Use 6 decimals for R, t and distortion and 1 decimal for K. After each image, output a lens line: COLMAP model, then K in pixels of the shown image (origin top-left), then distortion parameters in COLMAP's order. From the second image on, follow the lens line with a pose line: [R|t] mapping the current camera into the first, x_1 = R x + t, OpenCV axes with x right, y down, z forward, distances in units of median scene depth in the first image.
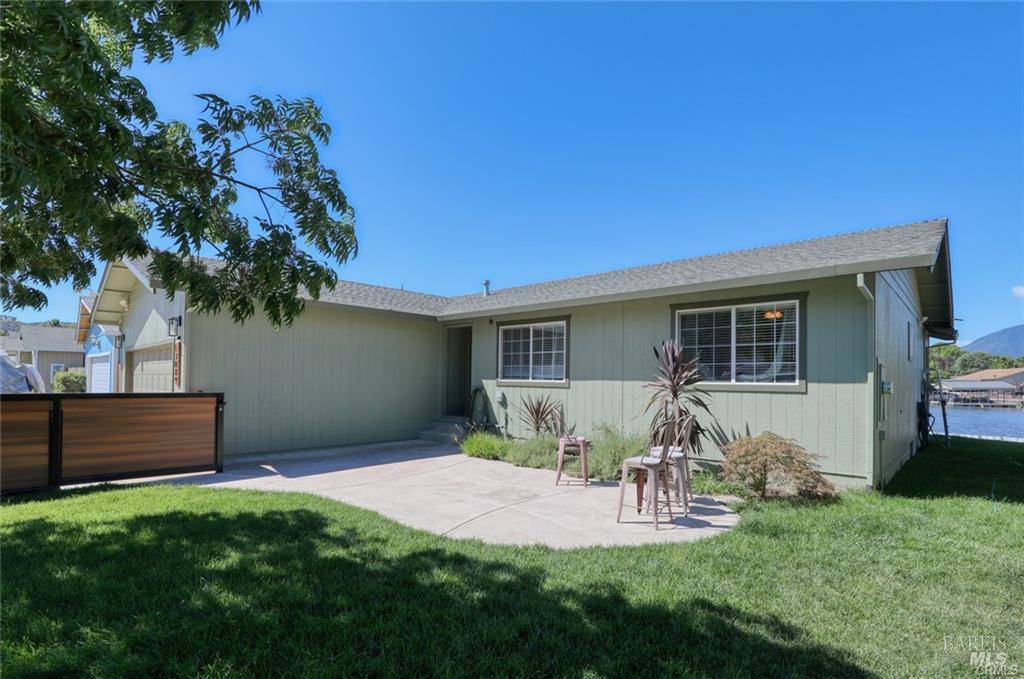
lens RADIAL K [[496.0, 0, 513.6], [0, 496.0, 370.1], [0, 0, 1]] dist [-0.029304, 0.000416]
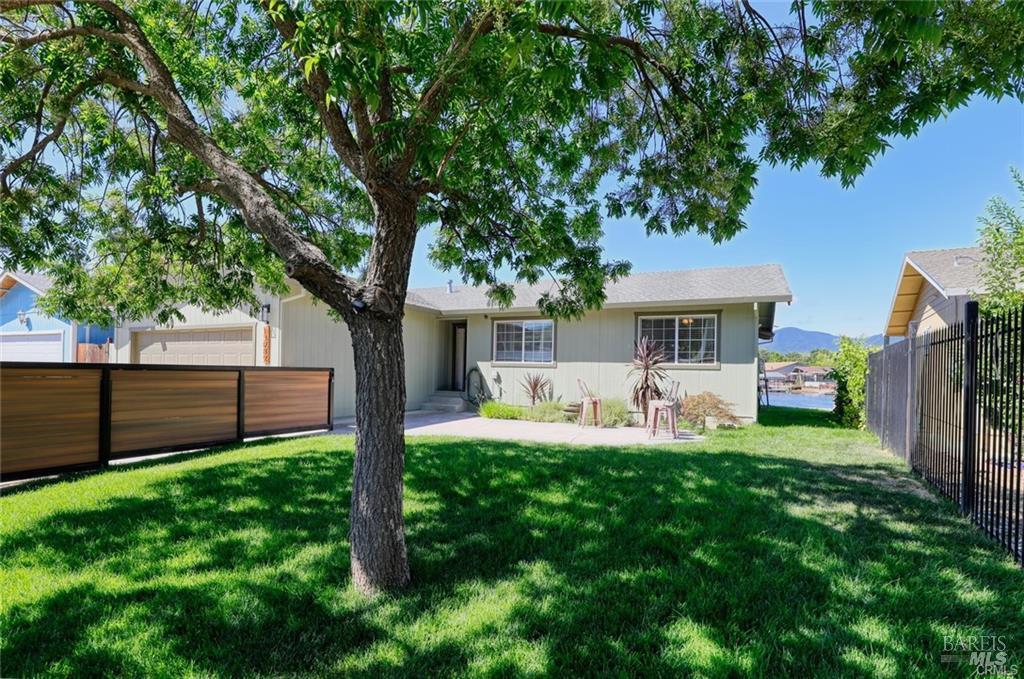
lens RADIAL K [[496.0, 0, 513.6], [0, 496.0, 370.1], [0, 0, 1]] dist [-0.029304, 0.000416]
pose [[0.952603, 0.005725, 0.304163, -0.537905], [-0.012117, 0.999744, 0.019130, 0.021652], [-0.303976, -0.021909, 0.952428, -0.362154]]
